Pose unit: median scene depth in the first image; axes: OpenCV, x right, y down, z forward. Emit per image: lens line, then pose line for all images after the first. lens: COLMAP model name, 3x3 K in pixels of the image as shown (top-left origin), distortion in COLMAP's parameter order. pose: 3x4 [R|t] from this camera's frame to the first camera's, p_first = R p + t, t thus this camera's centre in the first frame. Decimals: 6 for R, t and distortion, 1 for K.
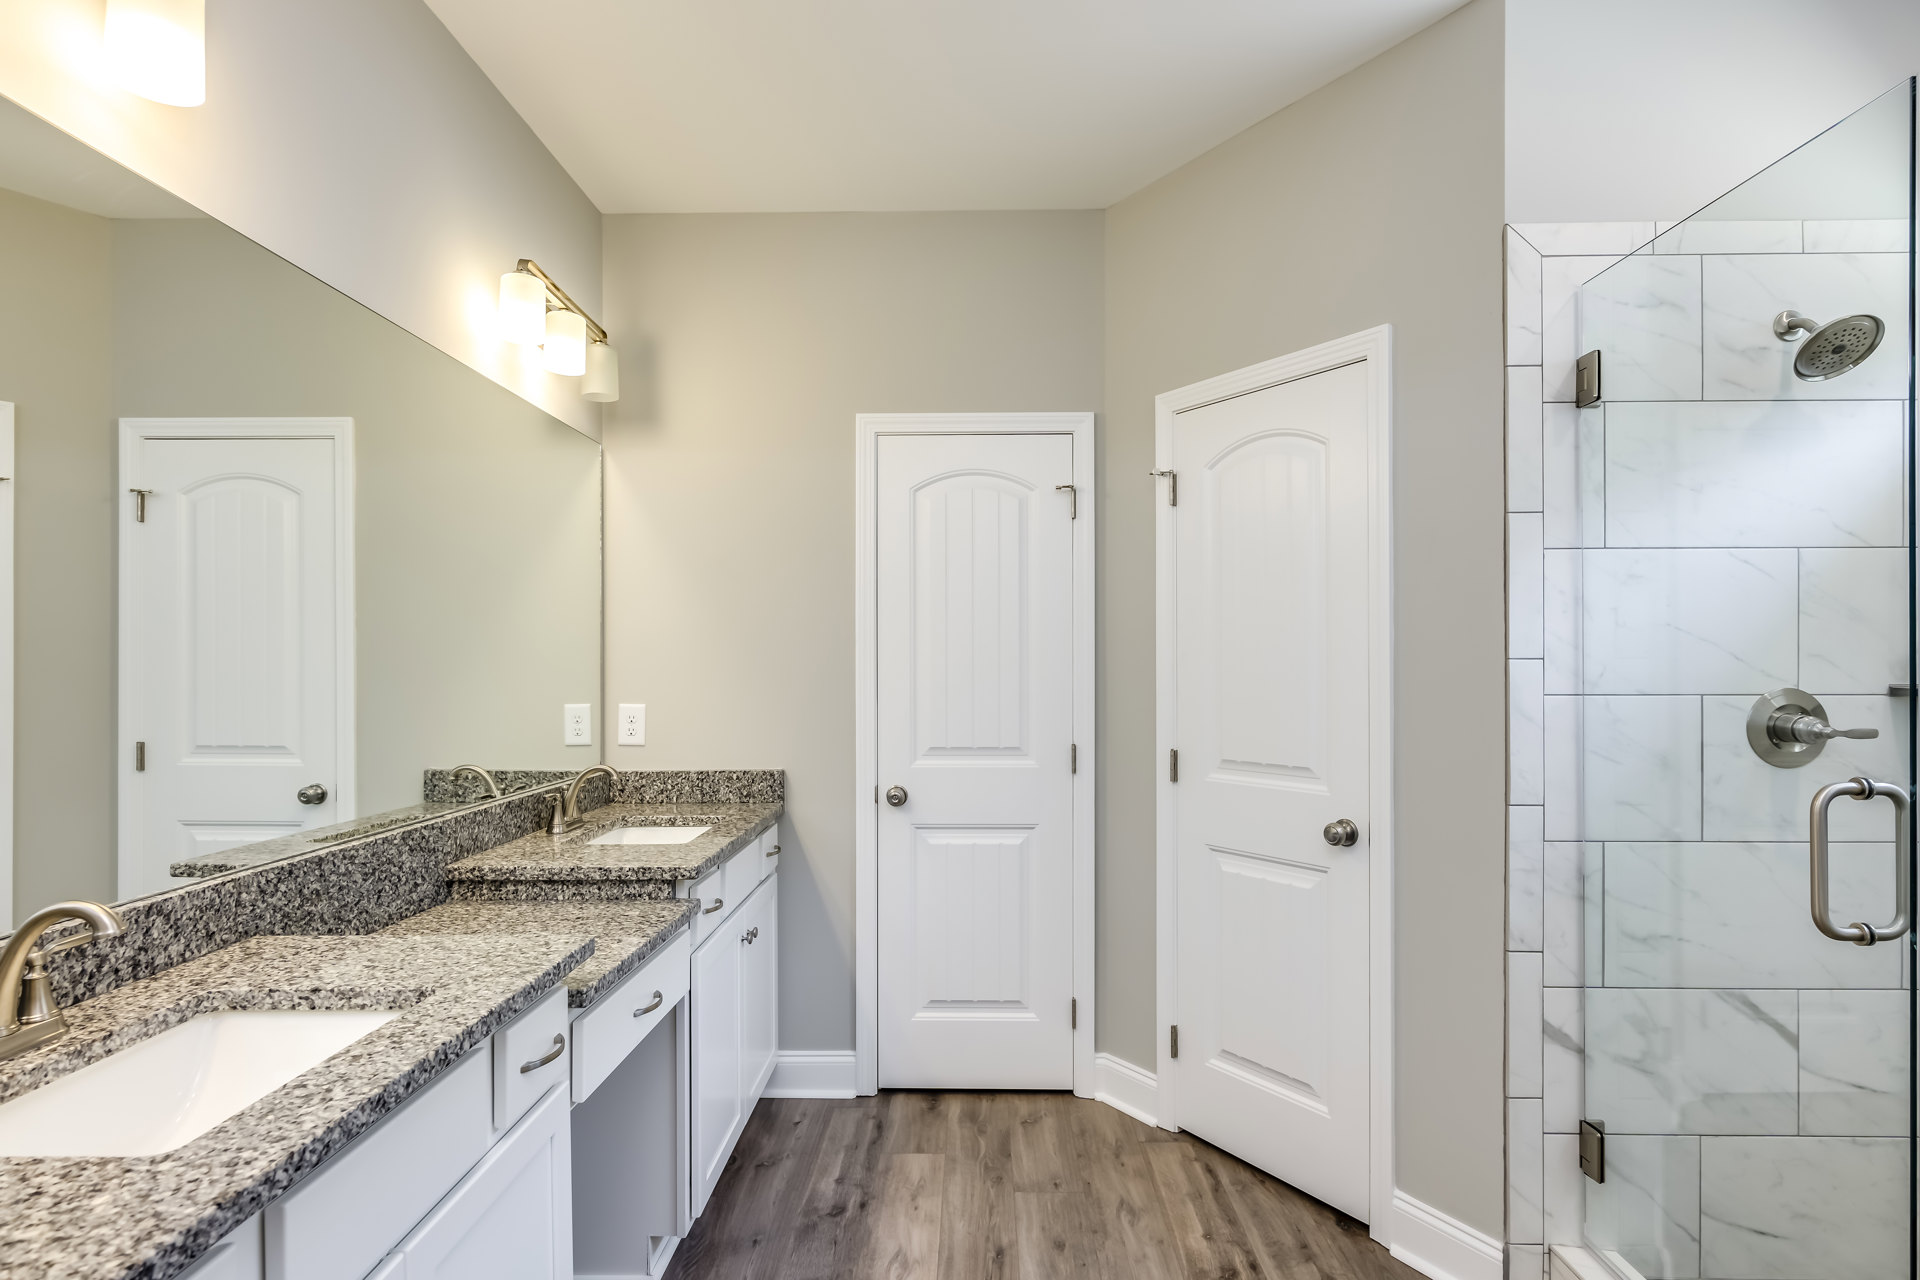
lens RADIAL K [[997.7, 0, 966.4], [0, 997.7, 668.4], [0, 0, 1]] dist [0.001073, 0.000449]
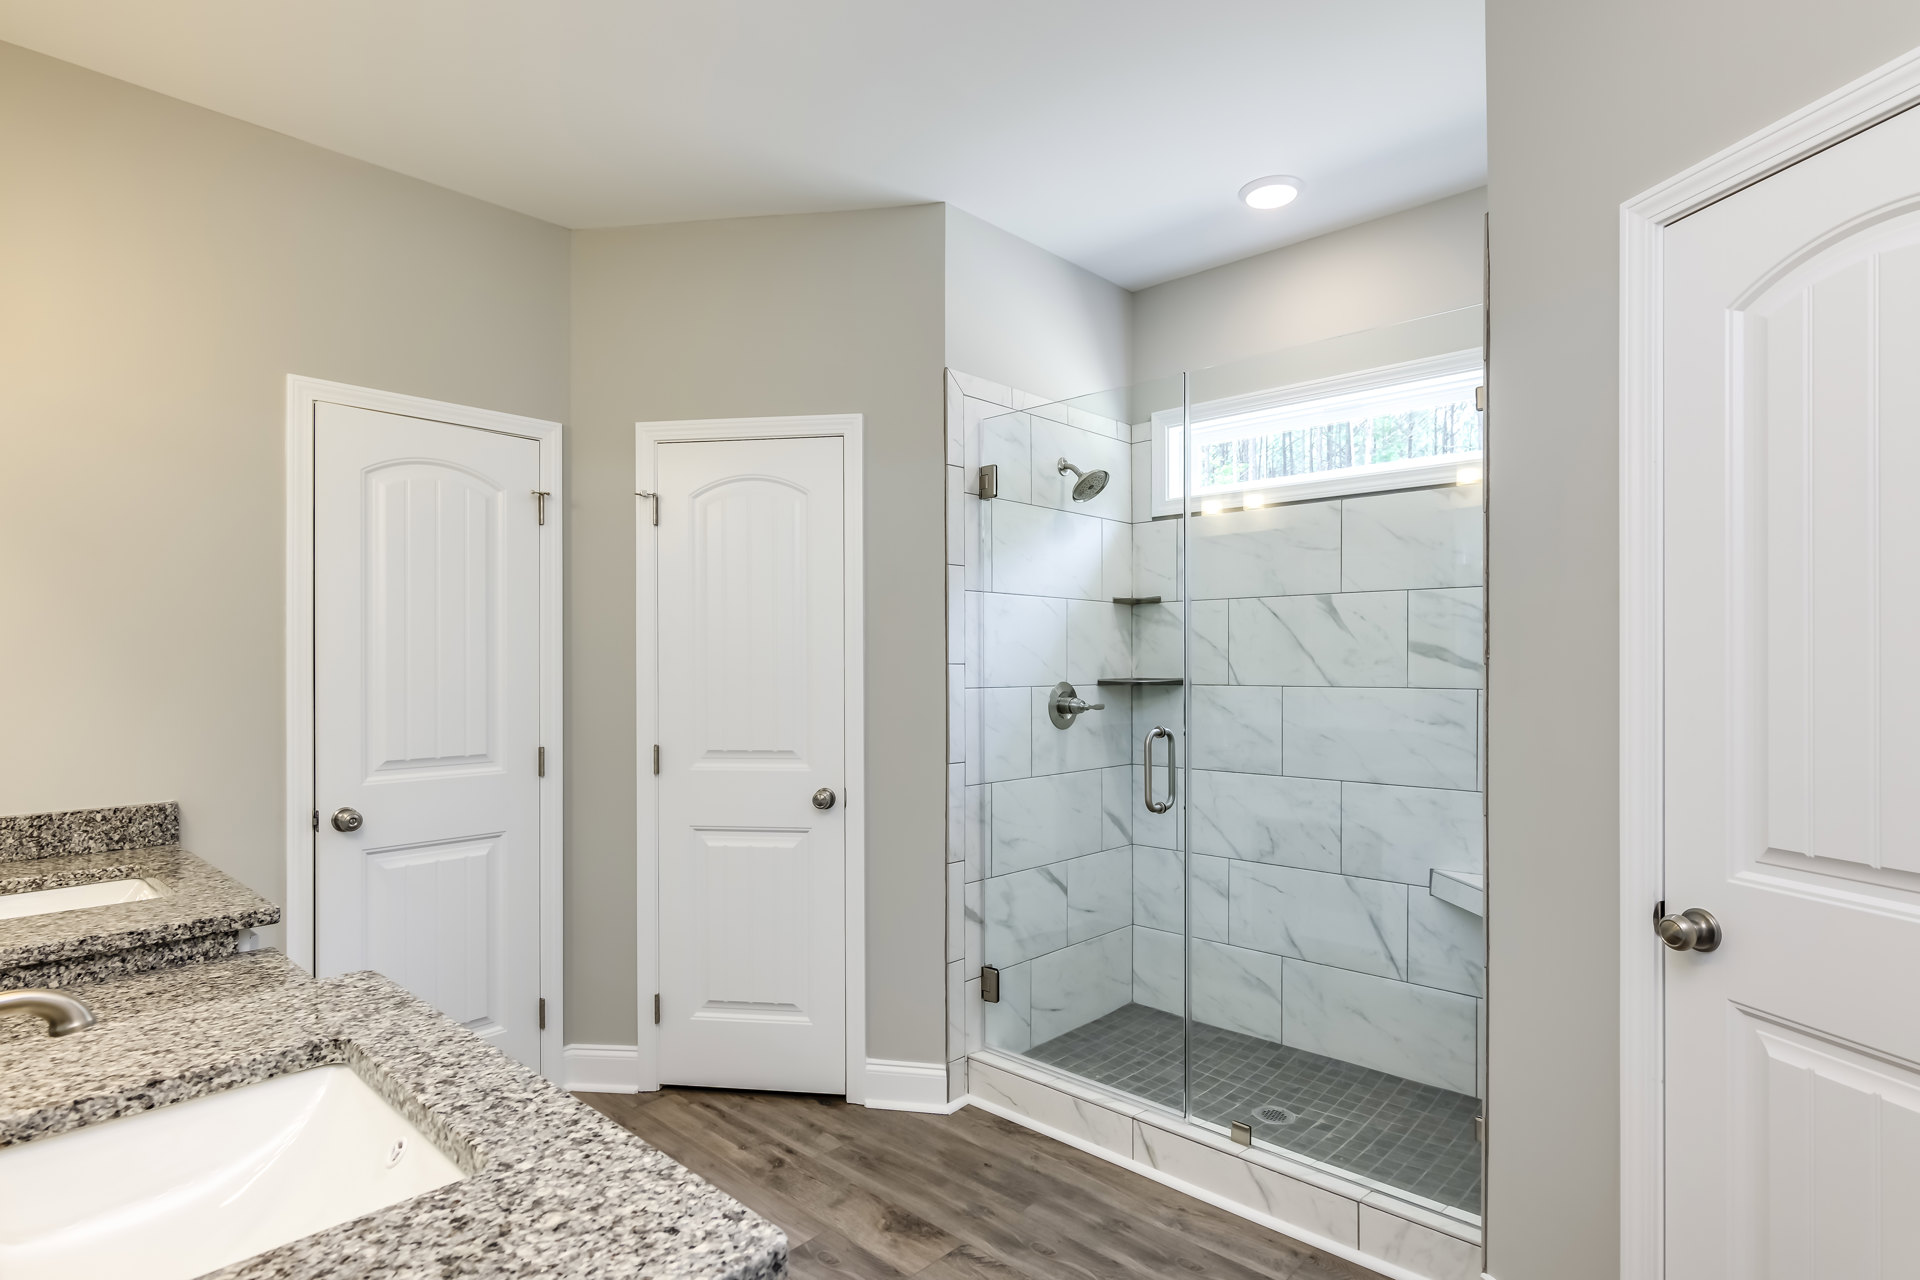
lens RADIAL K [[997.7, 0, 977.4], [0, 997.7, 675.9], [0, 0, 1]] dist [0.001073, 0.000449]
pose [[0.659245, -0.005853, 0.751906, -0.527212], [0.005683, 0.999980, 0.002801, 0.004001], [-0.751907, 0.002426, 0.659265, 0.001471]]
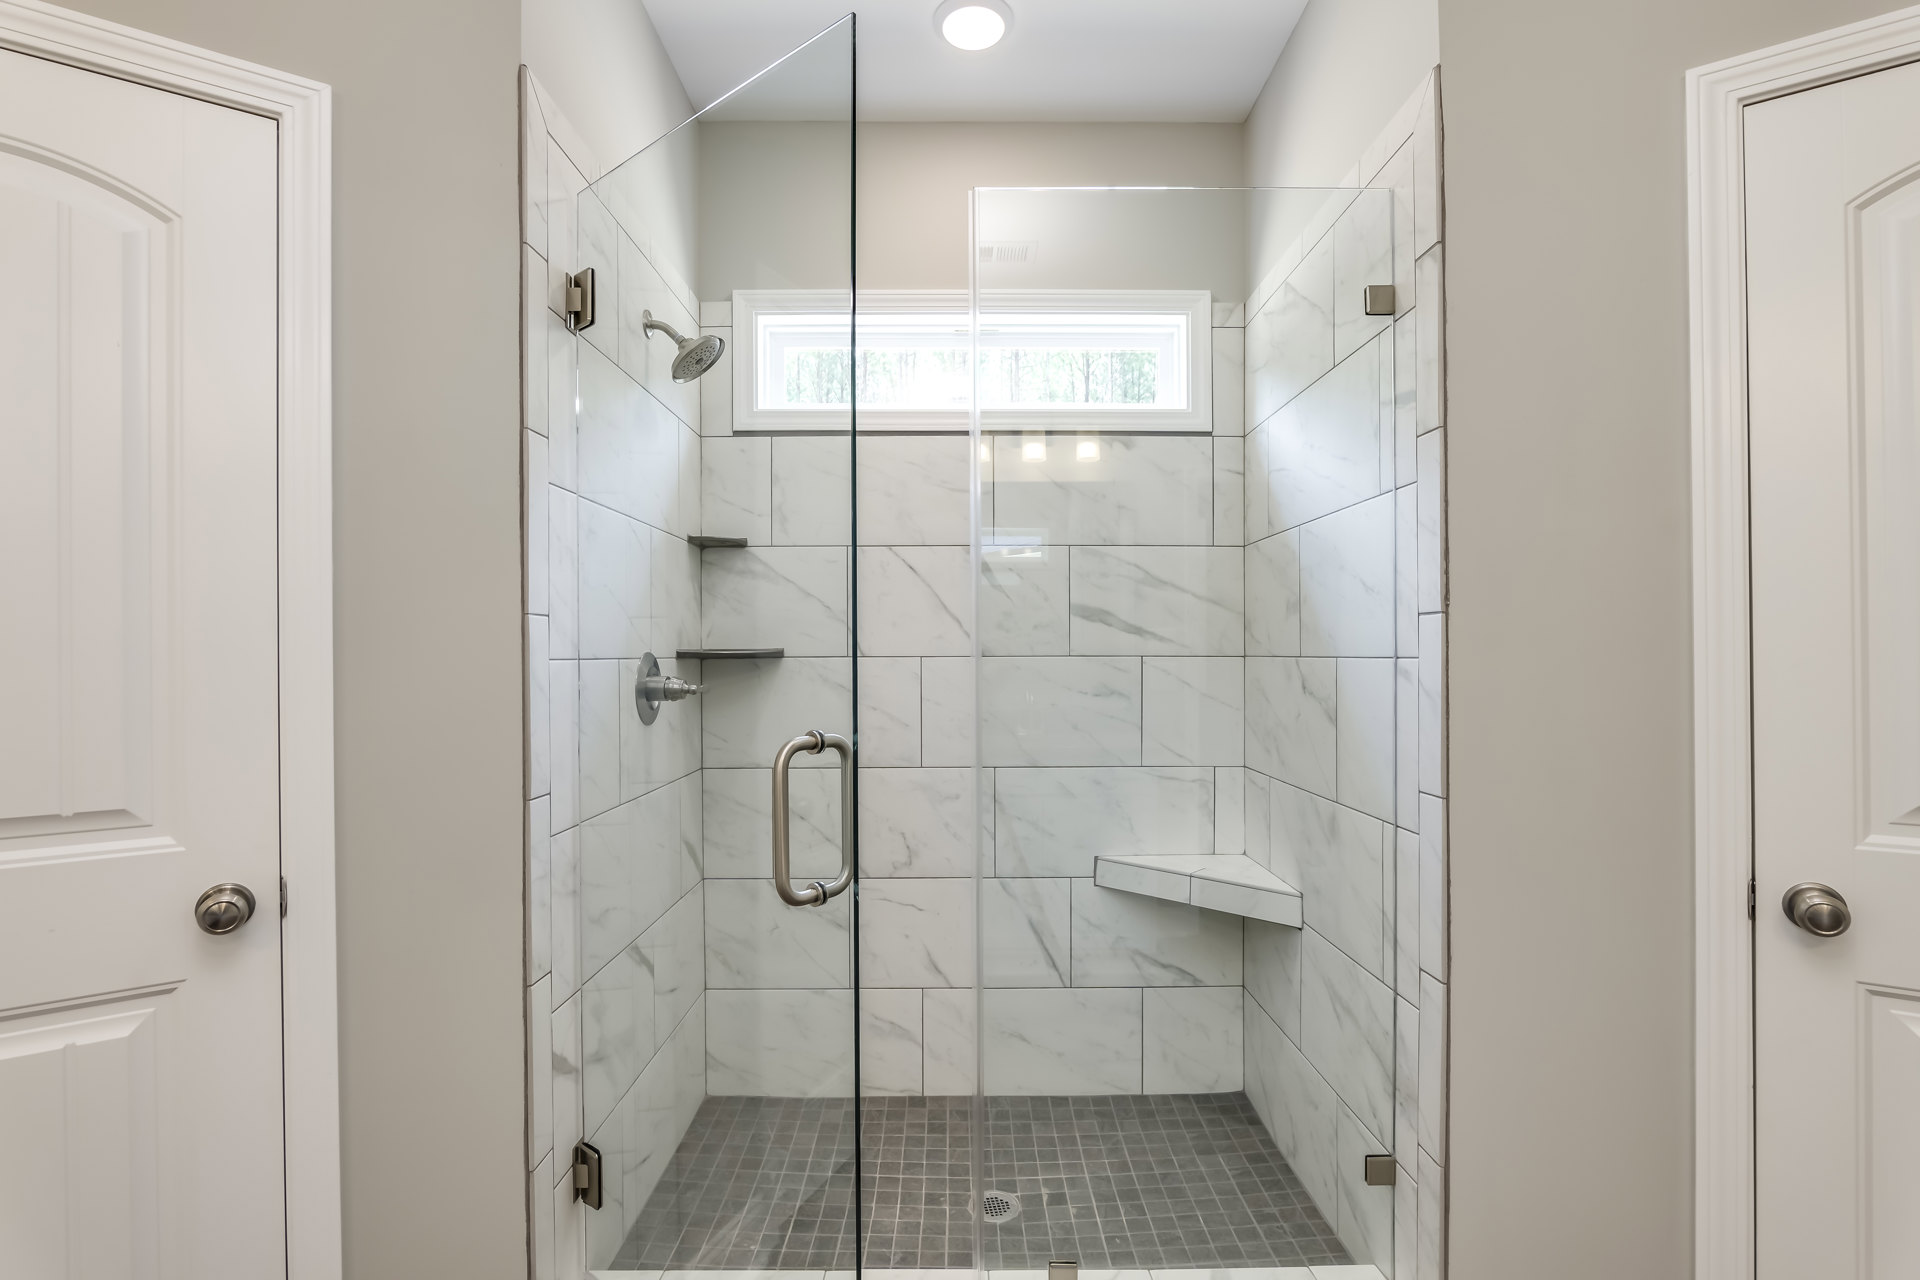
lens RADIAL K [[897.8, 0, 963.2], [0, 897.8, 656.9], [0, 0, 1]] dist [-0.018002, 0.003224]
pose [[-0.029096, -0.001046, 0.999576, -0.170698], [0.012451, 0.999921, 0.001408, 0.027144], [-0.999499, 0.012486, -0.029081, 0.671406]]
